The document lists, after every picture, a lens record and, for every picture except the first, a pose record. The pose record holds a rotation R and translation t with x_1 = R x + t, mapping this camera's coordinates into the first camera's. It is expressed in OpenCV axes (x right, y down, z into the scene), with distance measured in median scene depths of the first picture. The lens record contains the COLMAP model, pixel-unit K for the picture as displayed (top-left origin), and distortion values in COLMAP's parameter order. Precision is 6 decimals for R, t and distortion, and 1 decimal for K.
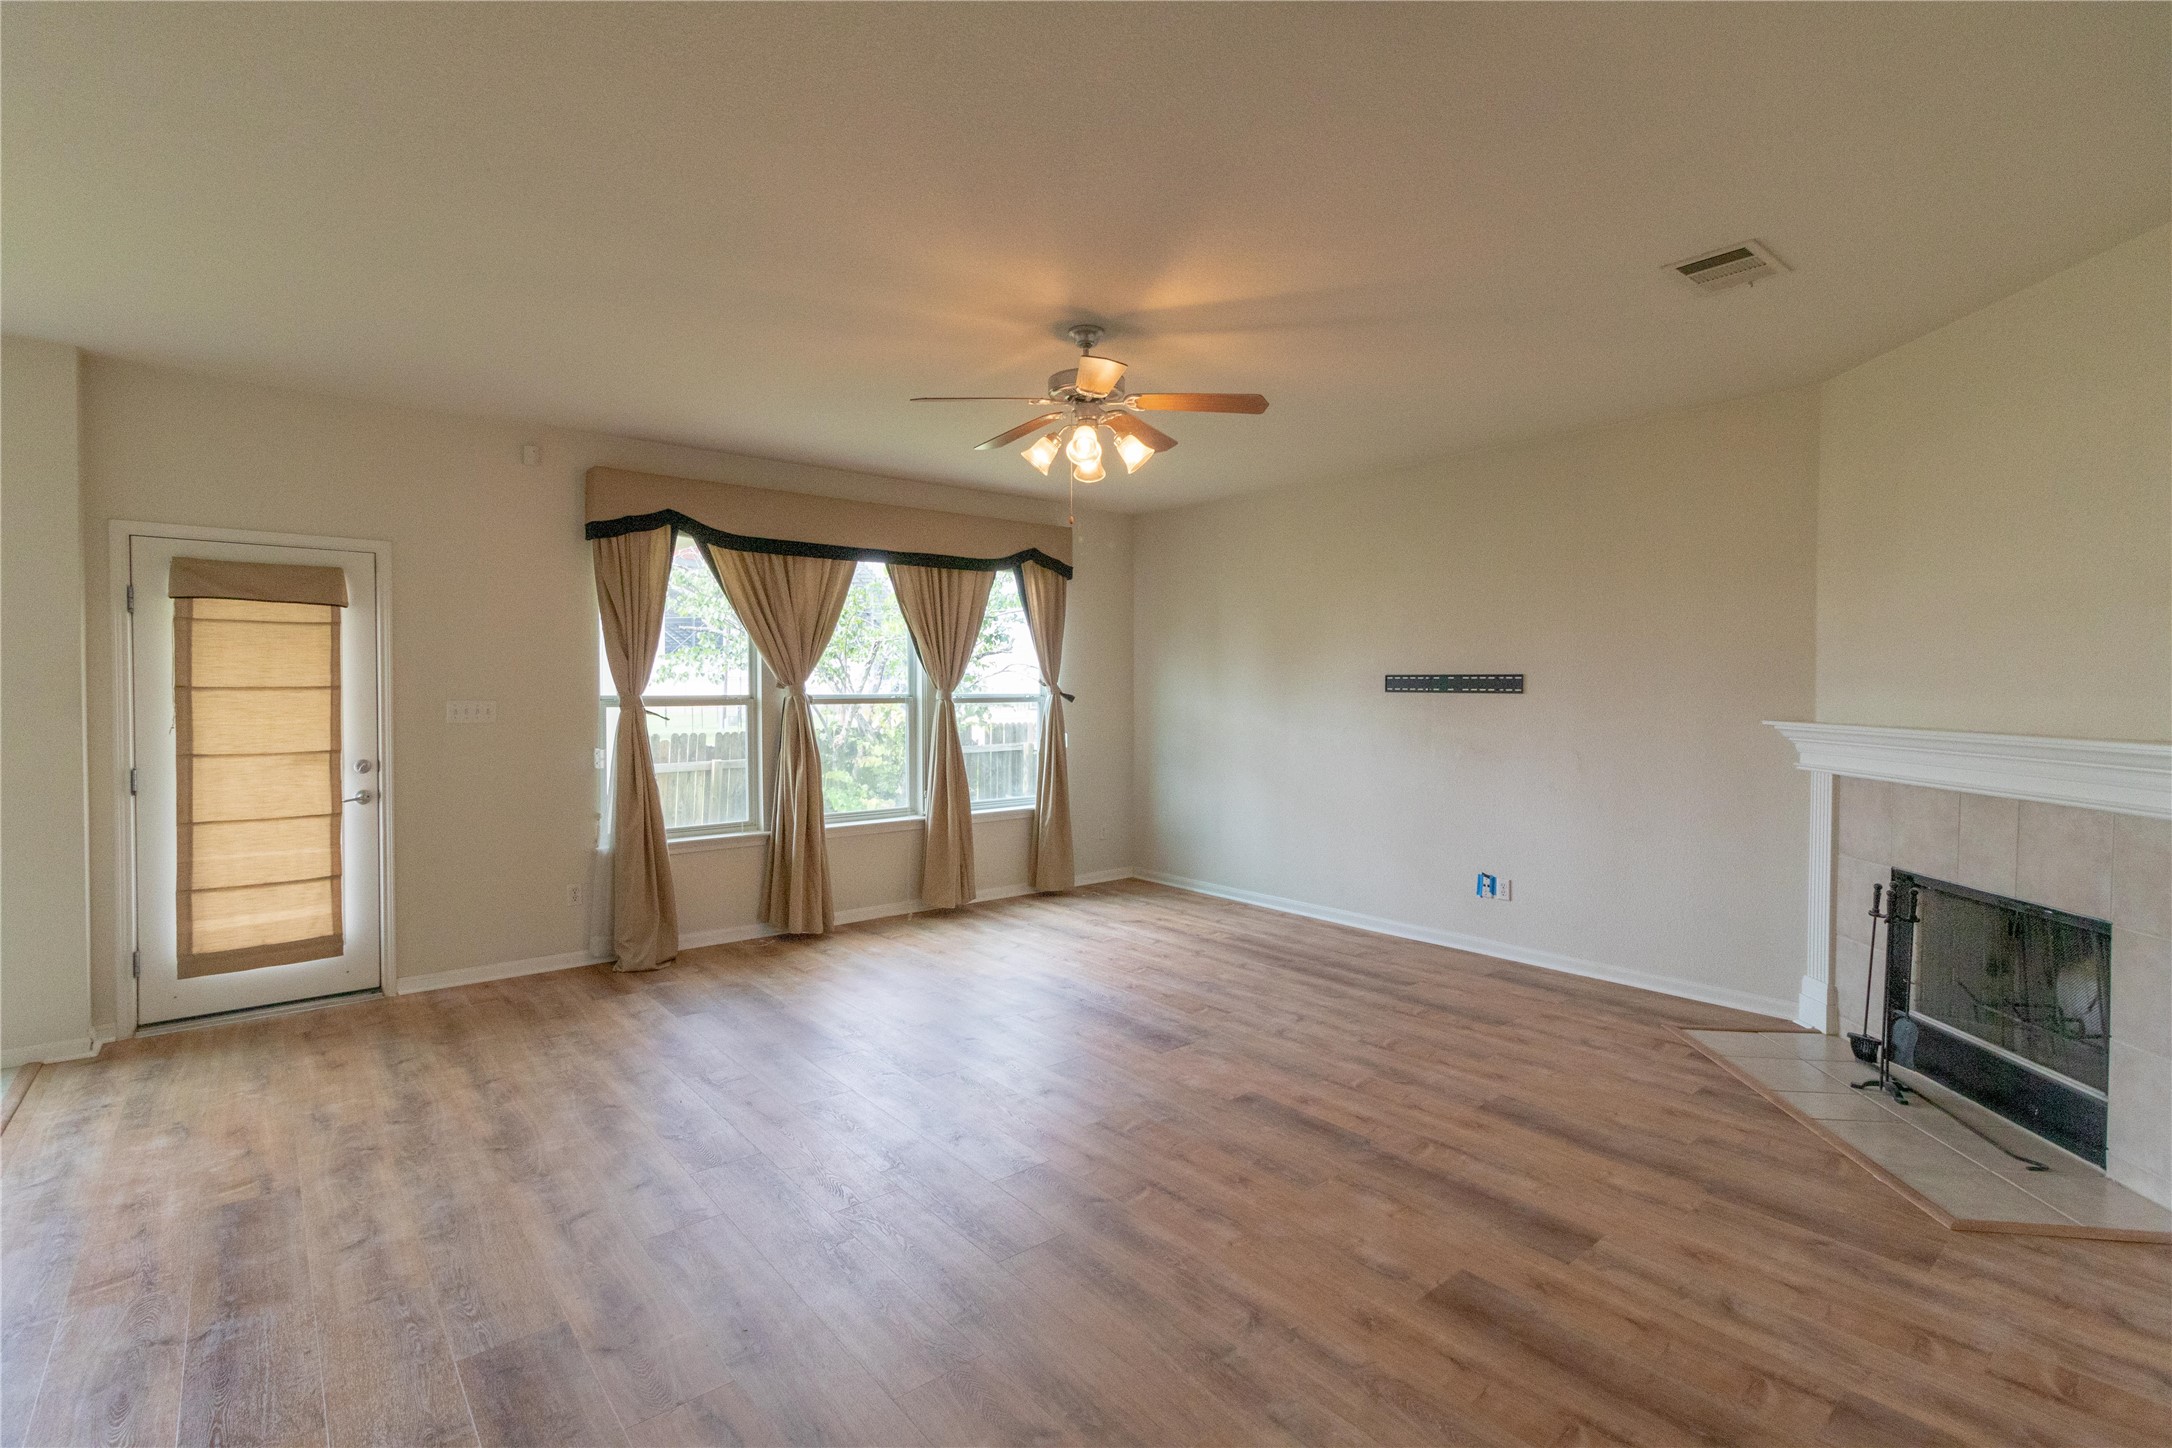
lens RADIAL K [[996.4, 0, 1082.7], [0, 996.4, 697.7], [0, 0, 1]] dist [0.001559, -0.000058]
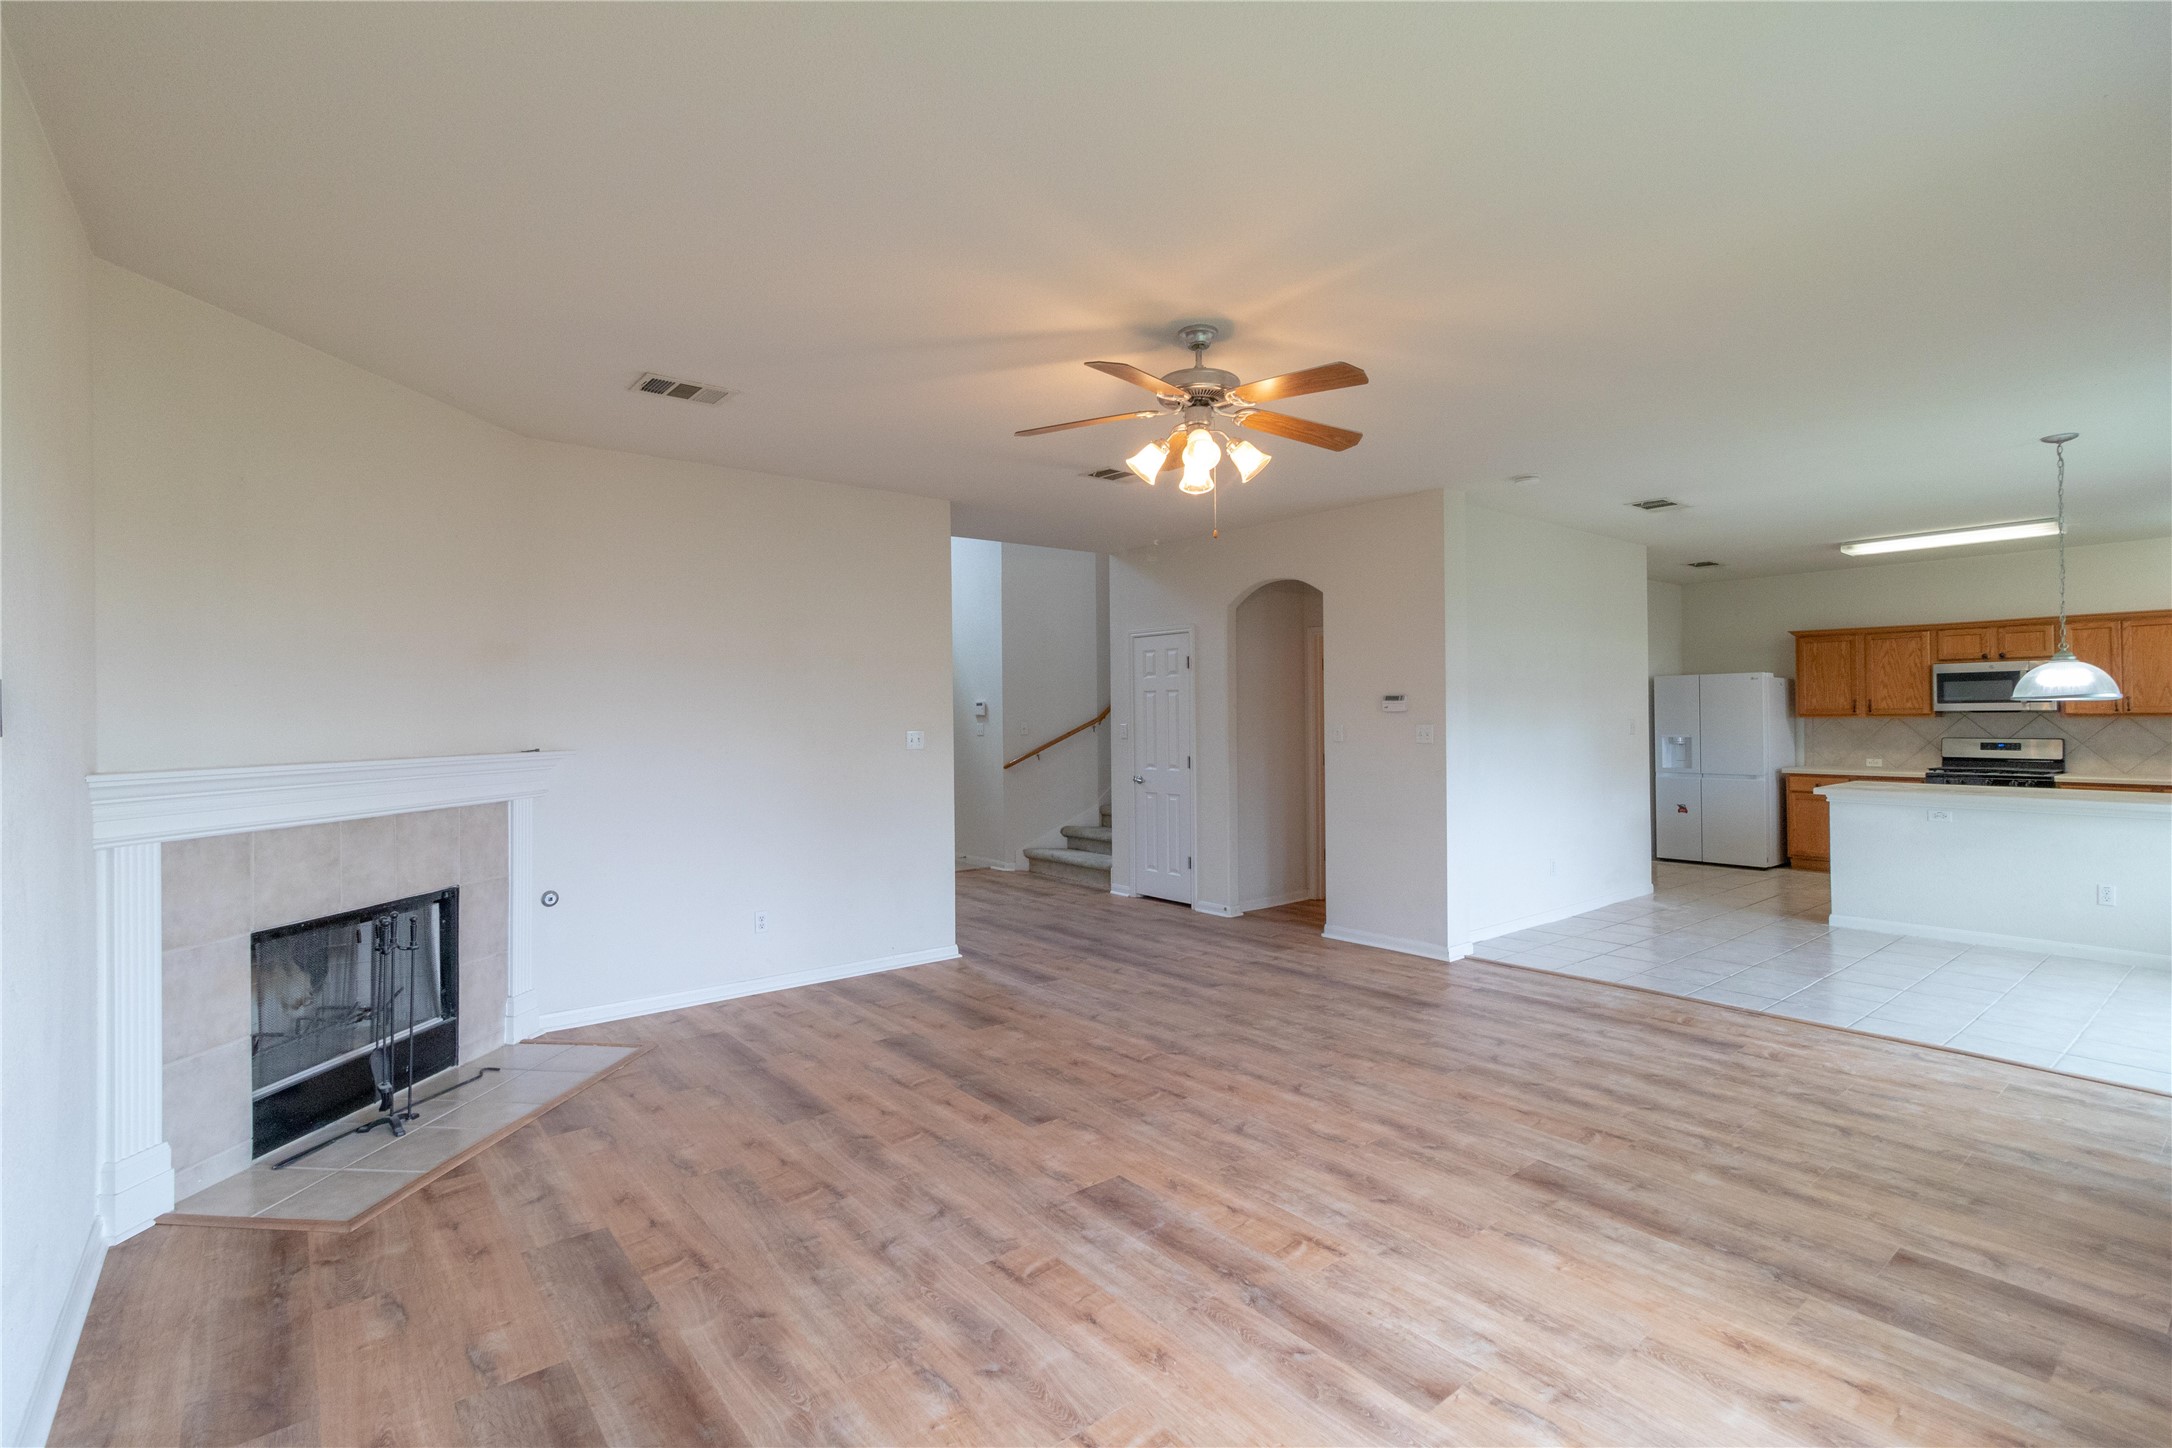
lens RADIAL K [[996.4, 0, 1082.7], [0, 996.4, 697.7], [0, 0, 1]] dist [0.001559, -0.000058]
pose [[-0.999840, 0.006787, 0.016534, 0.098169], [0.006625, 0.999930, -0.009851, -0.016469], [-0.016600, -0.009740, -0.999815, 1.930142]]
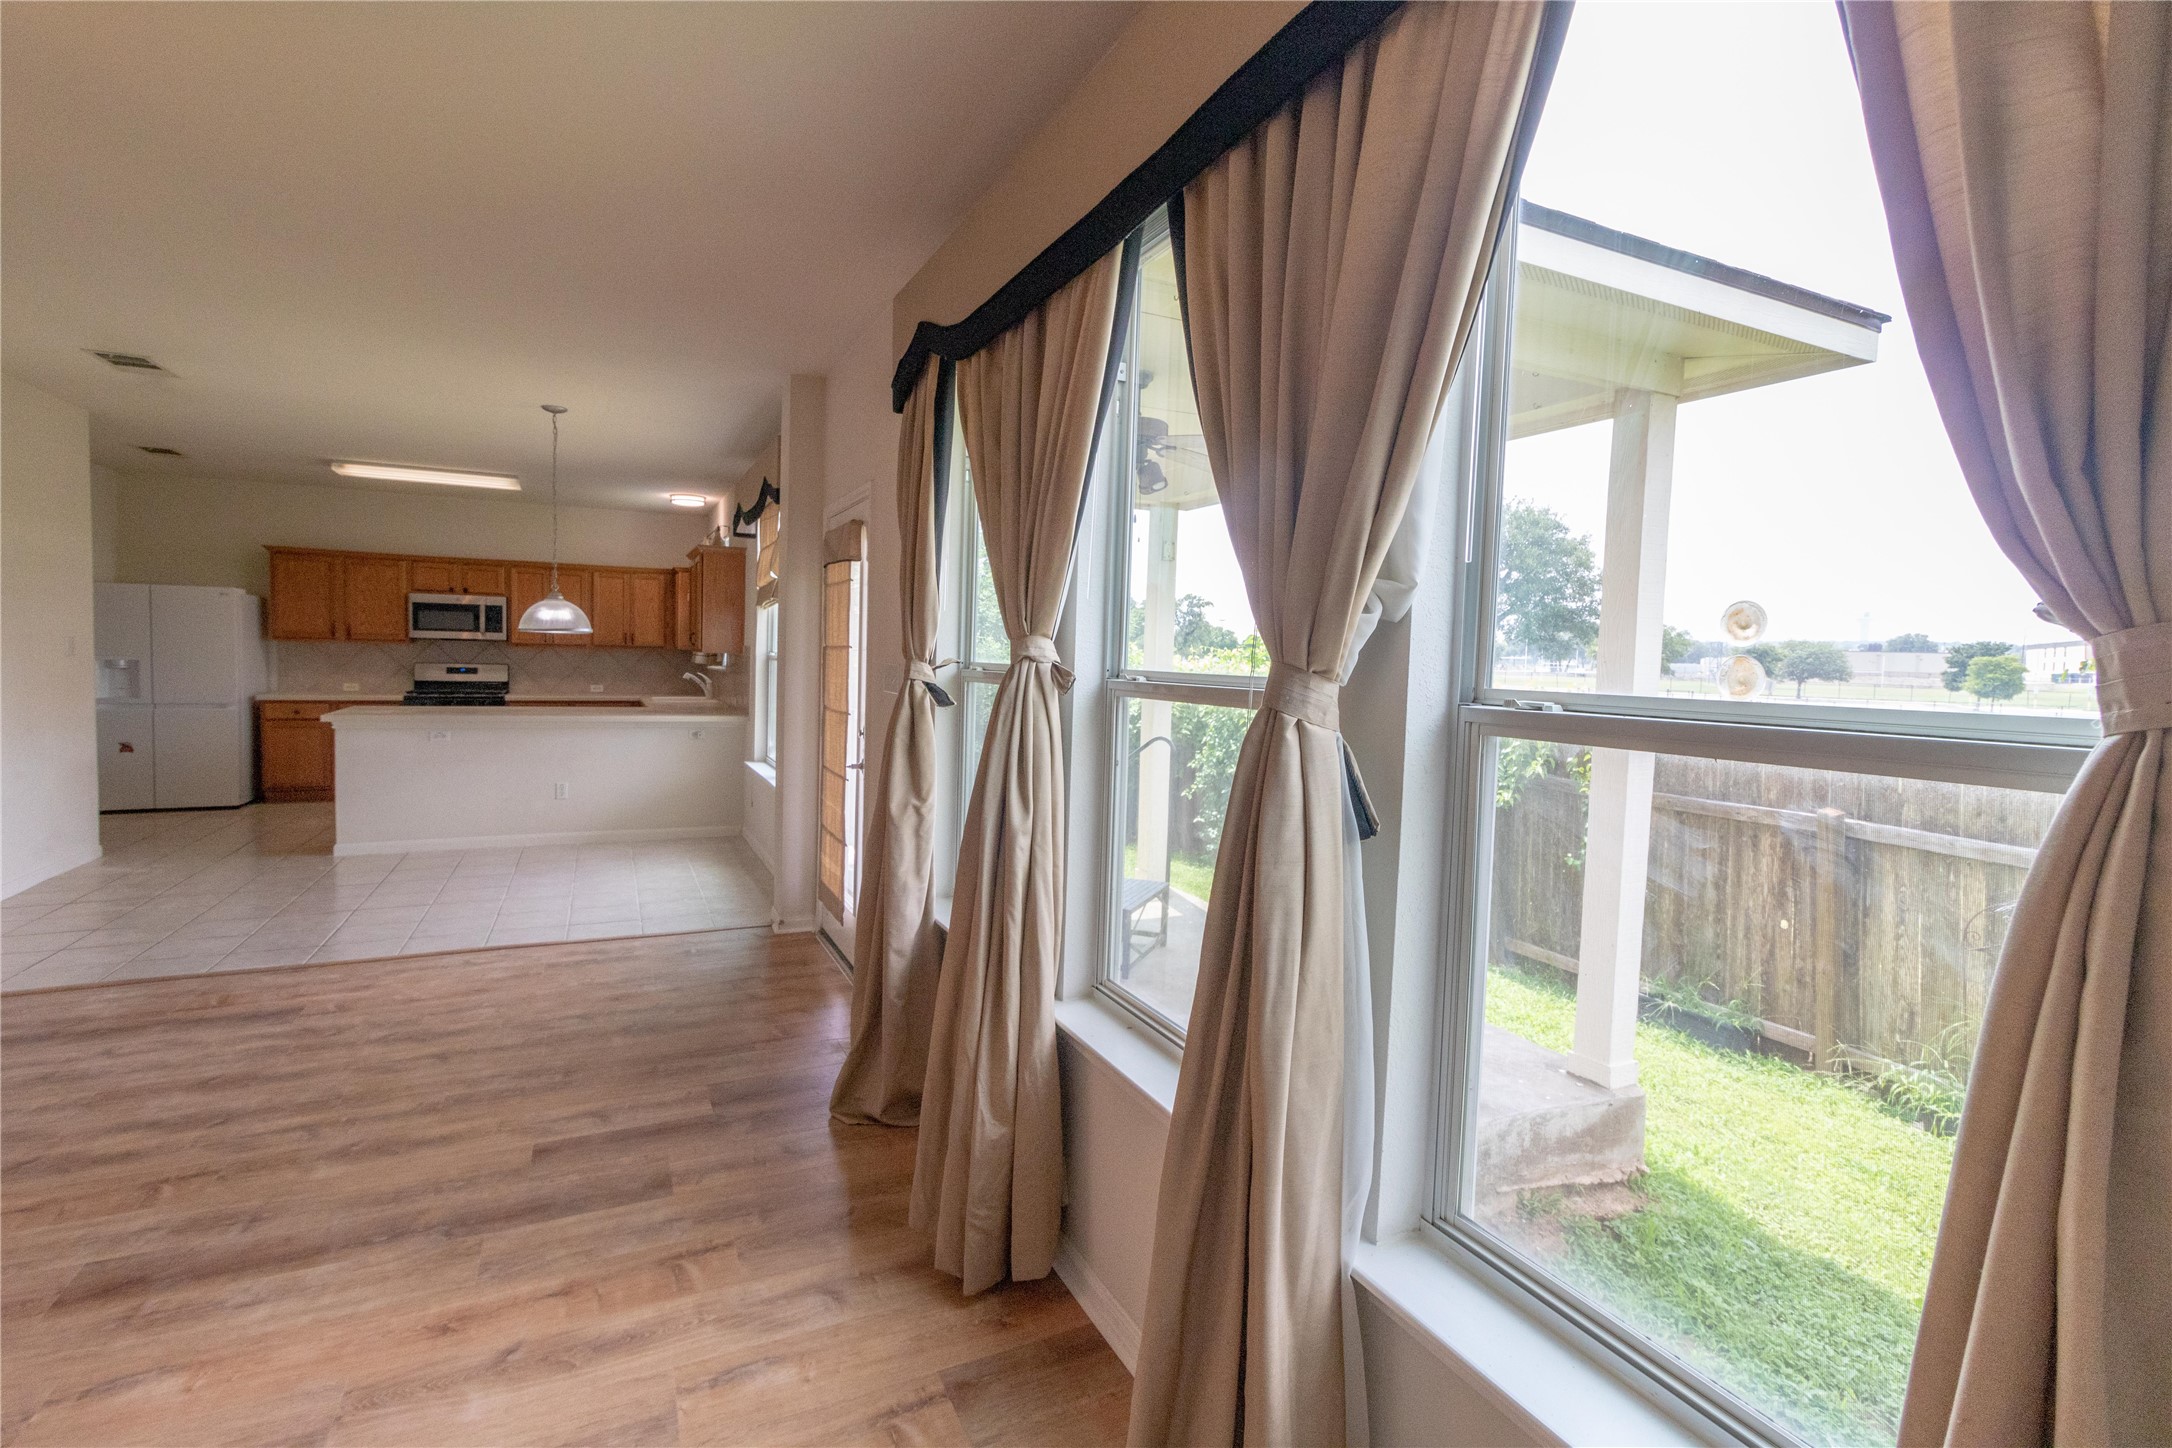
lens RADIAL K [[996.4, 0, 1082.7], [0, 996.4, 697.7], [0, 0, 1]] dist [0.001559, -0.000058]
pose [[-0.237049, 0.033786, -0.970910, 0.154436], [-0.035710, 0.998417, 0.043462, -0.012687], [0.970841, 0.044973, -0.235467, 1.768318]]
